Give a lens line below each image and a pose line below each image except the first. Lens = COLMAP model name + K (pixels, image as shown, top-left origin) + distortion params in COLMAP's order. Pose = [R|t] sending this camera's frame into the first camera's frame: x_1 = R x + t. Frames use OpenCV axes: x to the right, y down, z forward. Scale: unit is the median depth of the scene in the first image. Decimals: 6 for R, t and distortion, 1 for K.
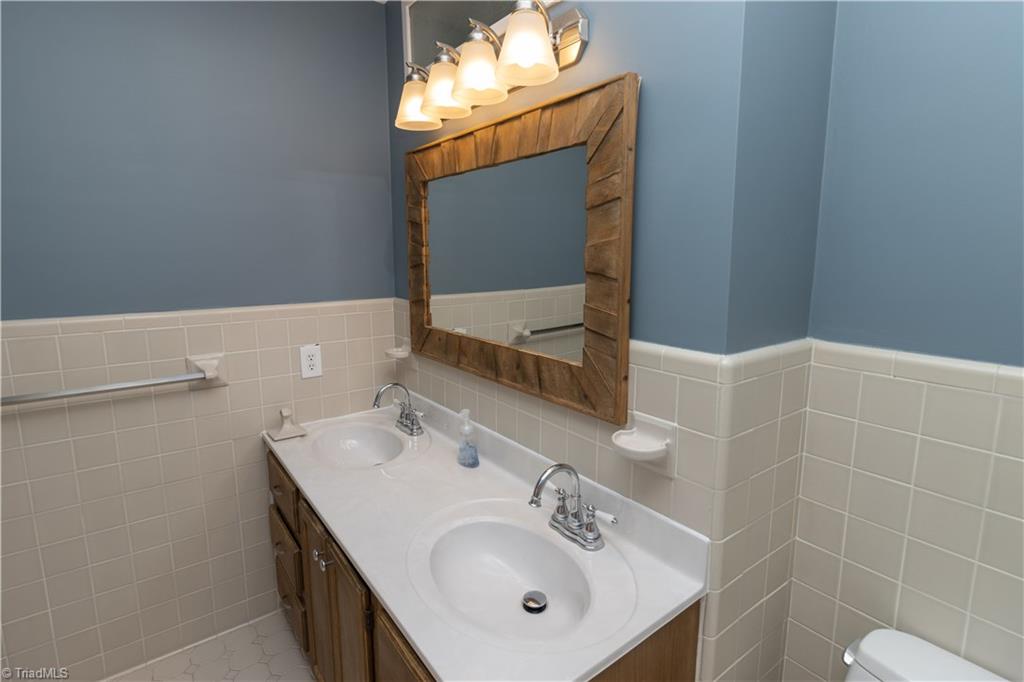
lens RADIAL K [[494.2, 0, 514.8], [0, 494.2, 329.8], [0, 0, 1]] dist [-0.004493, -0.001612]
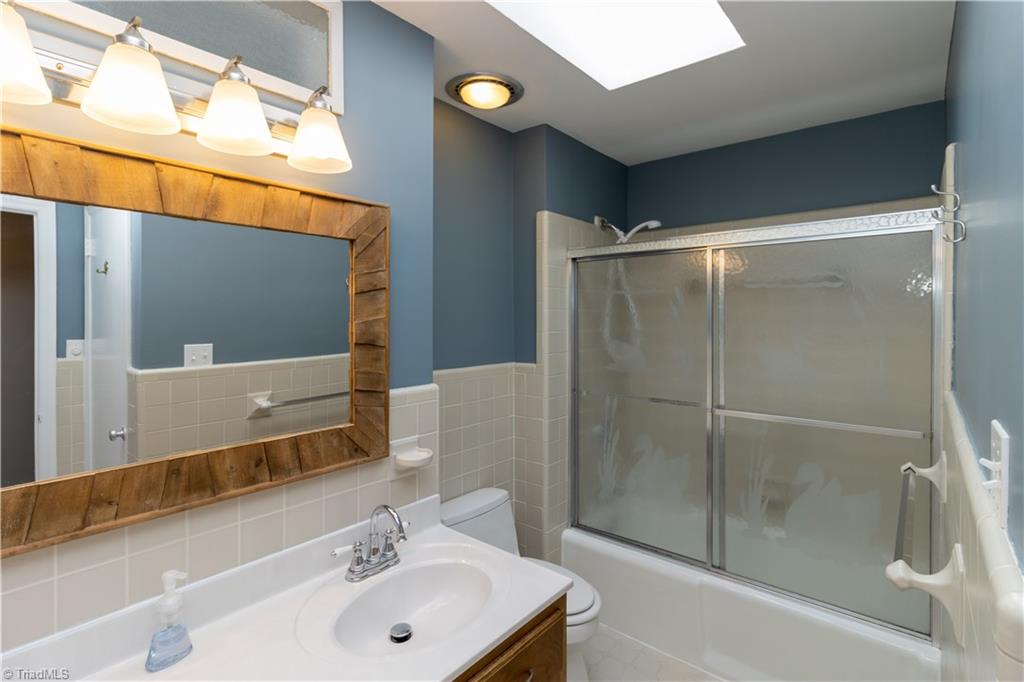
lens RADIAL K [[488.3, 0, 511.2], [0, 488.3, 326.8], [0, 0, 1]] dist [-0.001983, -0.000137]
pose [[-0.216290, -0.014237, 0.976225, -1.086904], [0.160105, 0.985840, 0.049850, -0.154678], [-0.963112, 0.167081, -0.210948, 0.868064]]
